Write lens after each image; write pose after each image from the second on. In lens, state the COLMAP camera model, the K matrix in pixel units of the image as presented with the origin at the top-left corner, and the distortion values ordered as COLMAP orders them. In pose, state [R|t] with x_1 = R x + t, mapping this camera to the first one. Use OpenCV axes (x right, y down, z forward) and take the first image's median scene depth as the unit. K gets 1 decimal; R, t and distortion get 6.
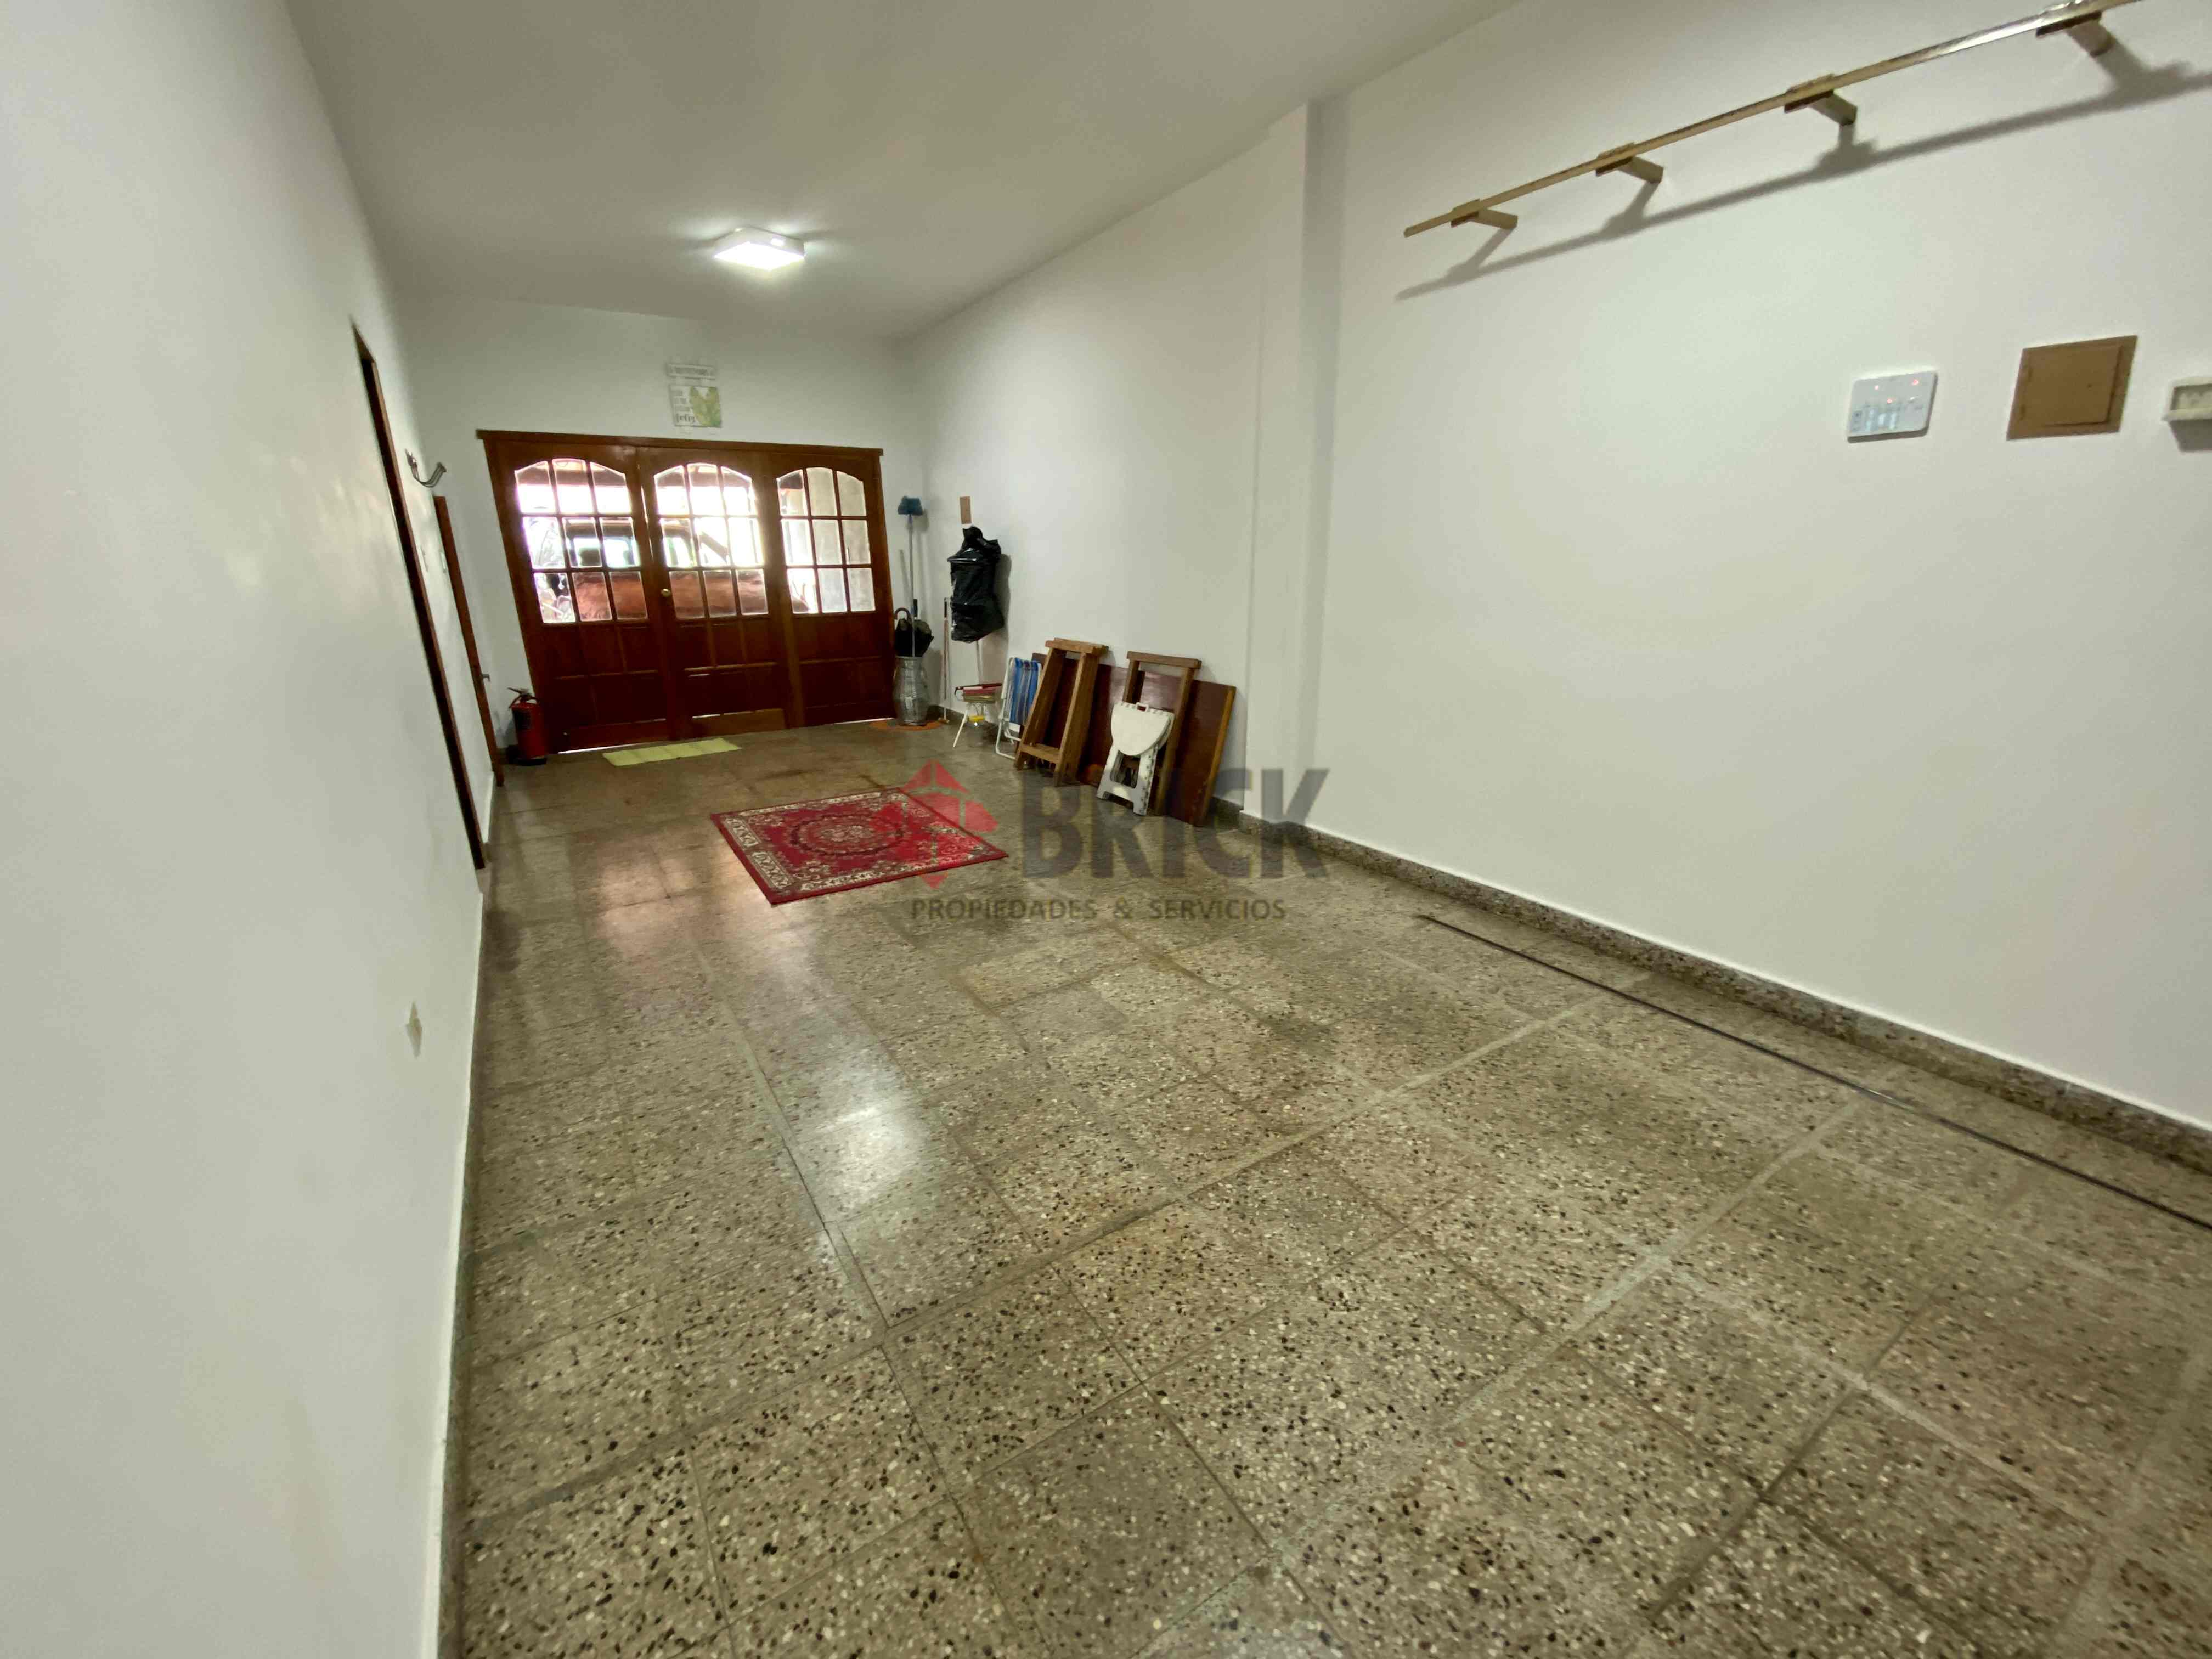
lens RADIAL K [[876.3, 0, 1111.7], [0, 876.3, 822.9], [0, 0, 1]] dist [-0.000120, -0.000077]
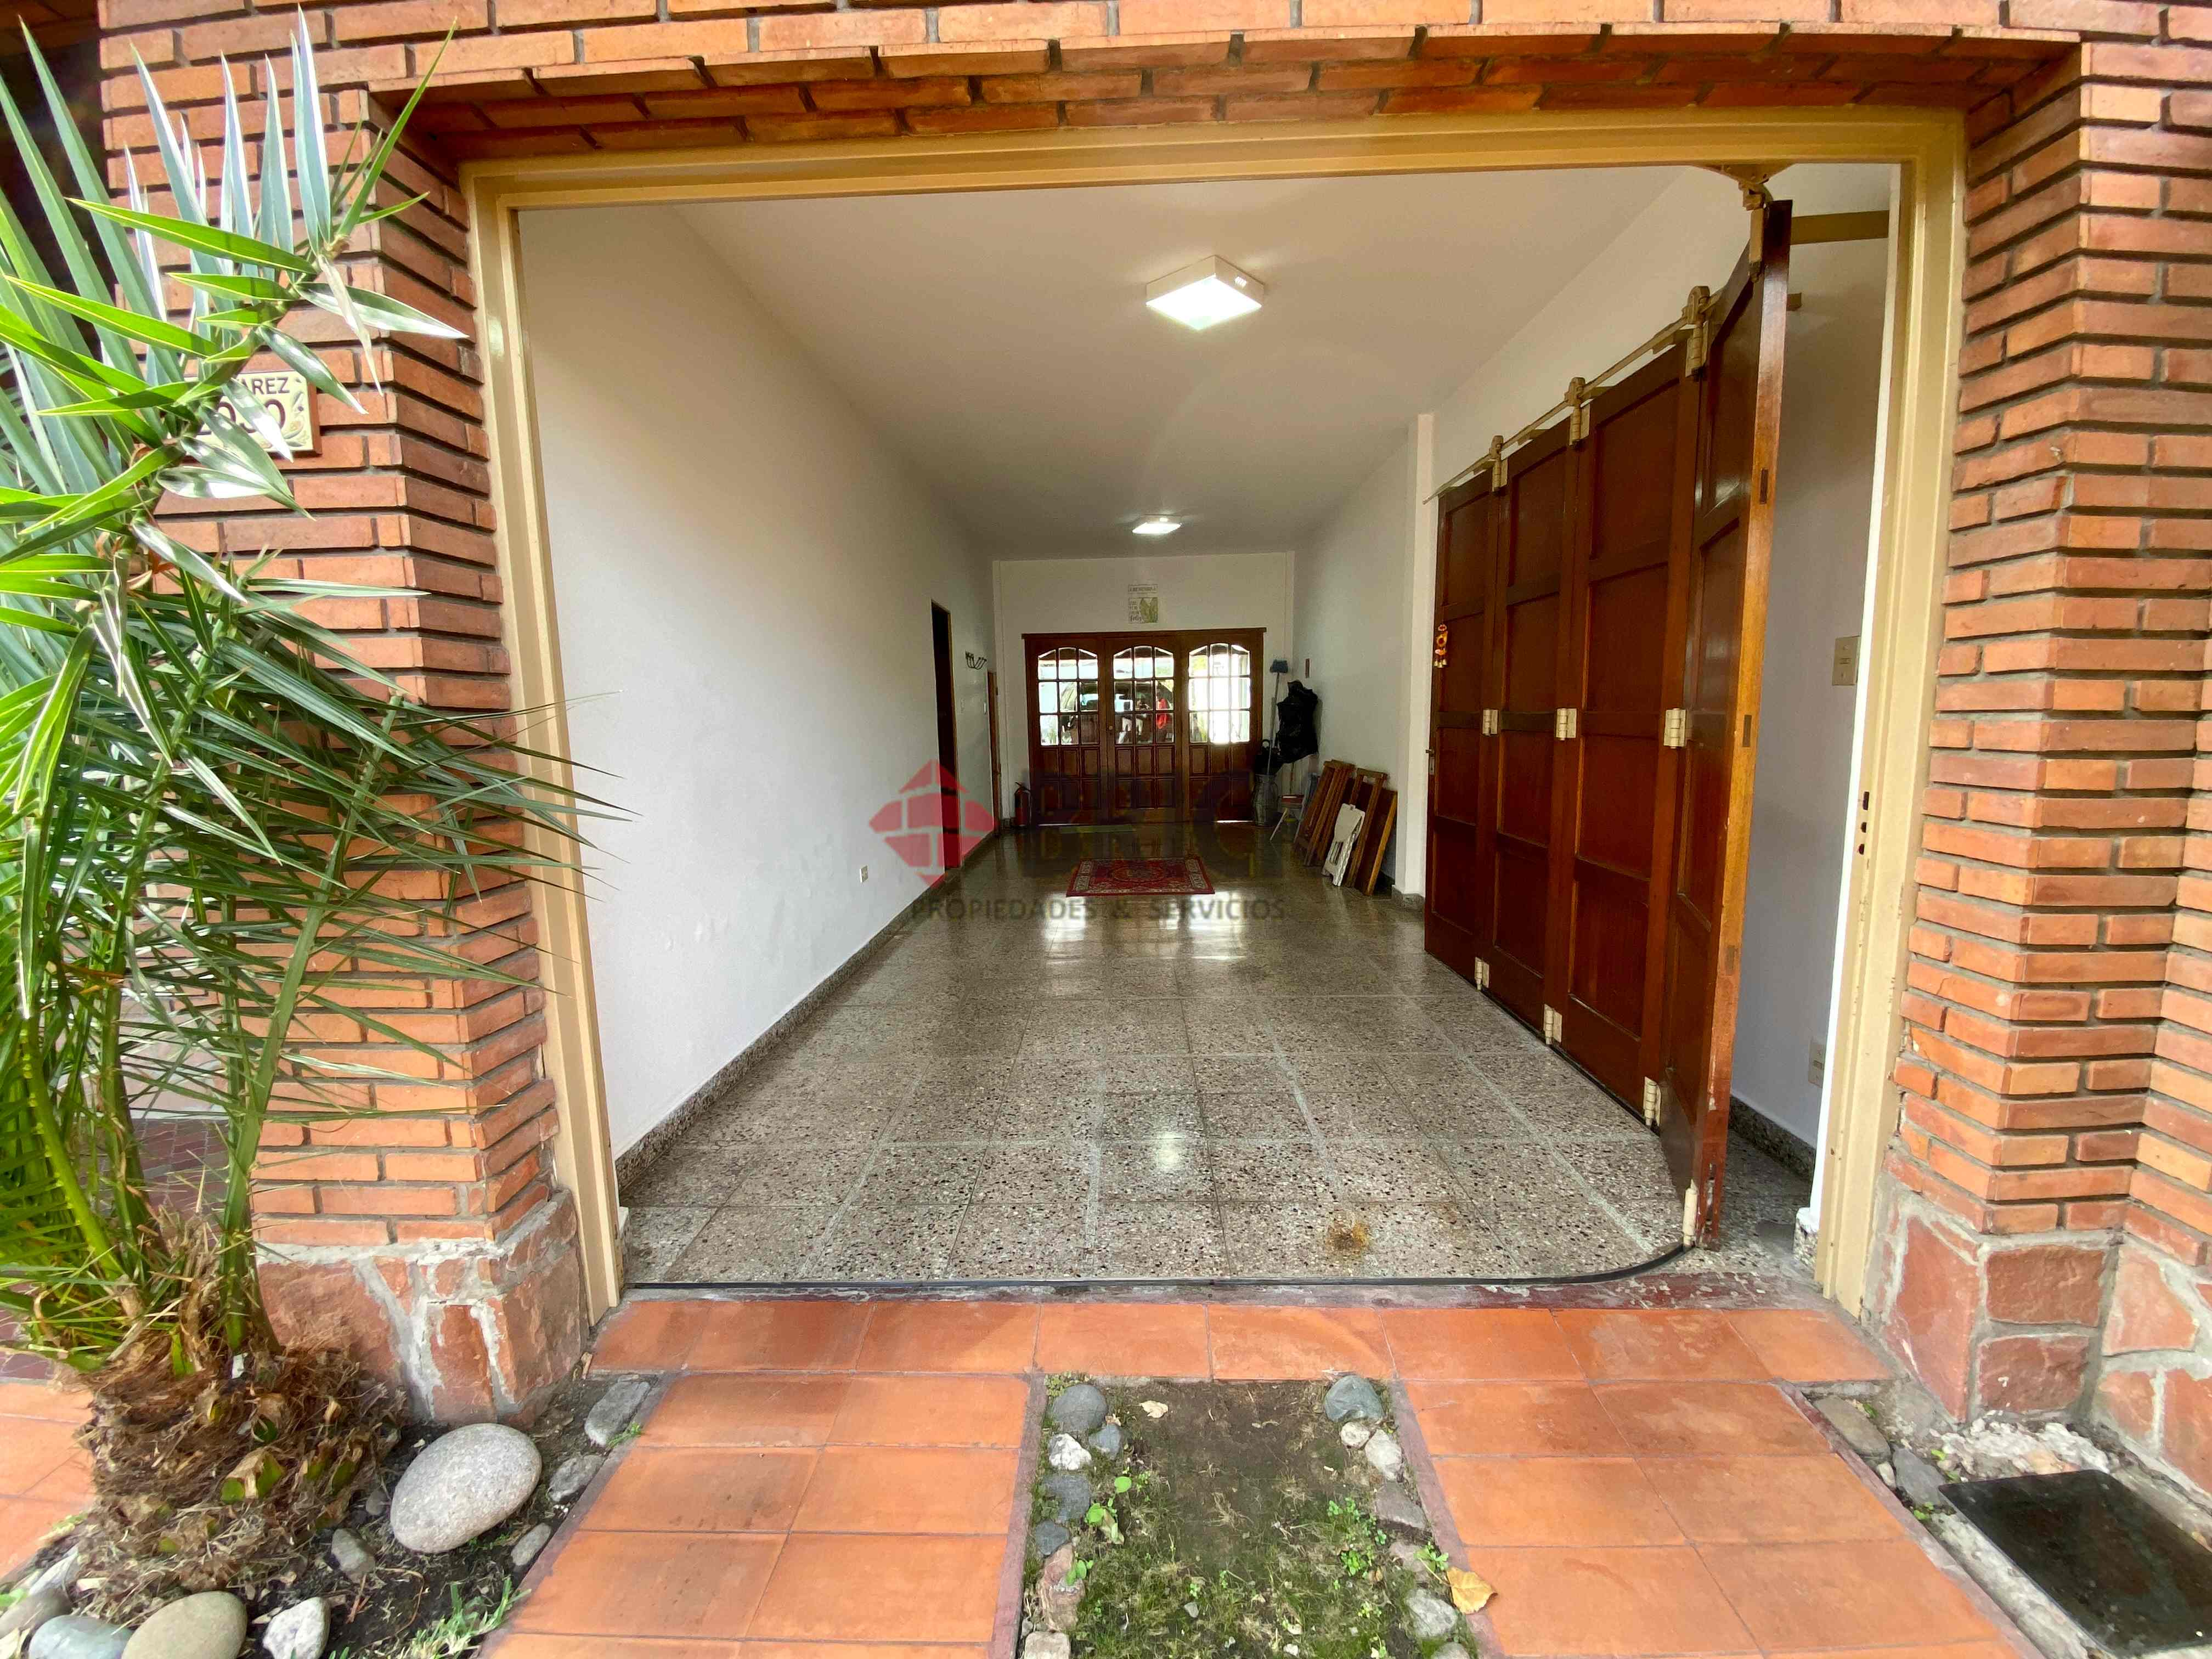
lens RADIAL K [[889.1, 0, 1097.4], [0, 889.1, 829.9], [0, 0, 1]] dist [0.001089, -0.013993]
pose [[0.809828, 0.074377, -0.581933, 0.411540], [-0.168251, 0.979708, -0.108924, 0.092079], [0.562023, 0.186120, 0.805909, -0.243895]]
